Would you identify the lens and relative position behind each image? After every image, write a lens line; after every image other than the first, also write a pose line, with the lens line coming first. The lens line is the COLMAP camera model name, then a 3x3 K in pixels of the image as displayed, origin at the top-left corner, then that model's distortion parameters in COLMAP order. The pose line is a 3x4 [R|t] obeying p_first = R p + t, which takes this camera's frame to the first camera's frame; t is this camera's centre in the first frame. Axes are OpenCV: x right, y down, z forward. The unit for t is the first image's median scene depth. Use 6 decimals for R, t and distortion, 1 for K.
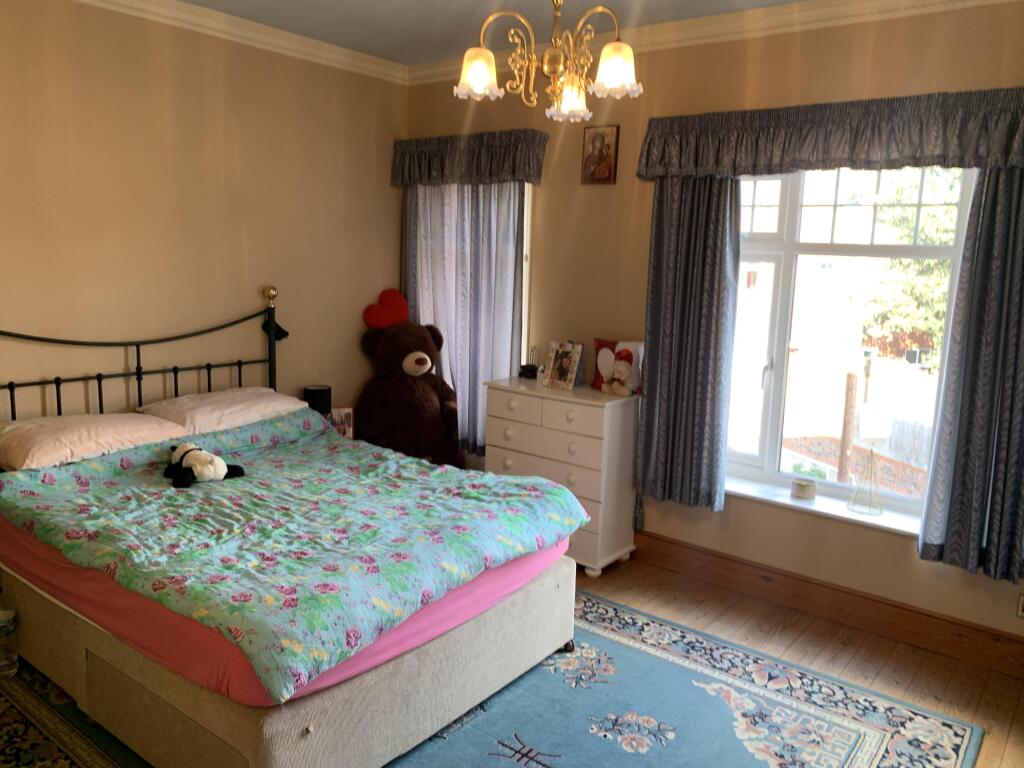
lens RADIAL K [[785.0, 0, 509.4], [0, 785.0, 389.2], [0, 0, 1]] dist [0.016769, -0.002596]
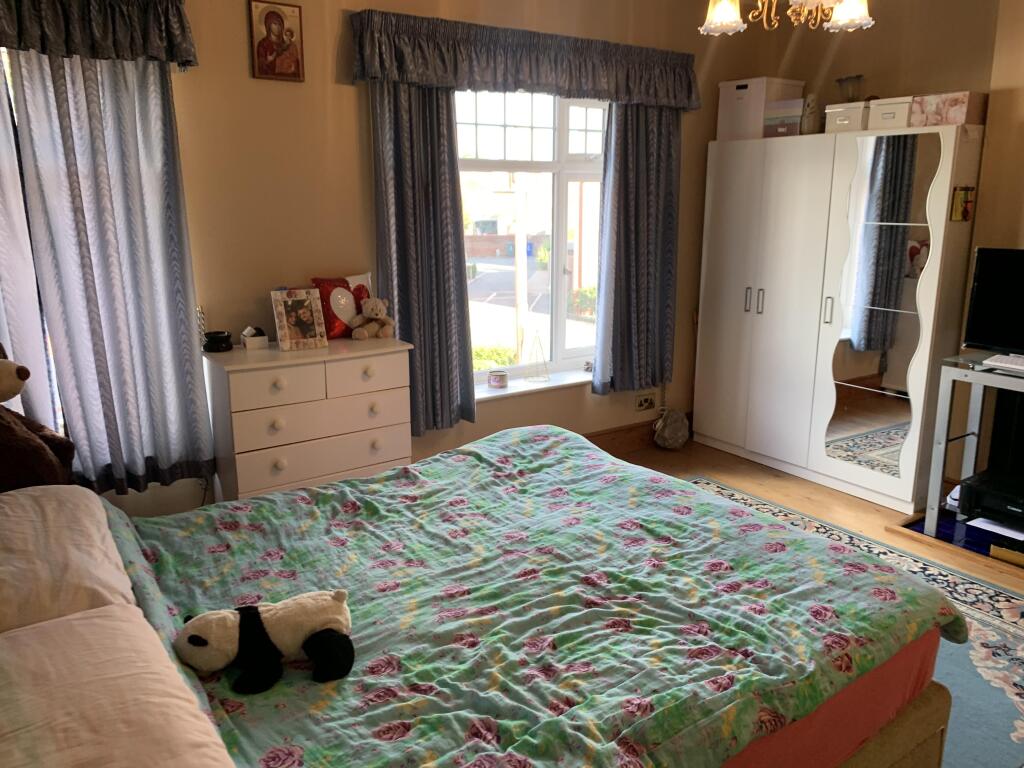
lens RADIAL K [[785.0, 0, 510.2], [0, 785.0, 374.0], [0, 0, 1]] dist [0.016769, -0.002596]
pose [[0.305815, -0.252540, 0.917987, -0.806590], [0.179253, 0.962210, 0.204990, -0.135920], [-0.935064, 0.101863, 0.339527, 0.742414]]
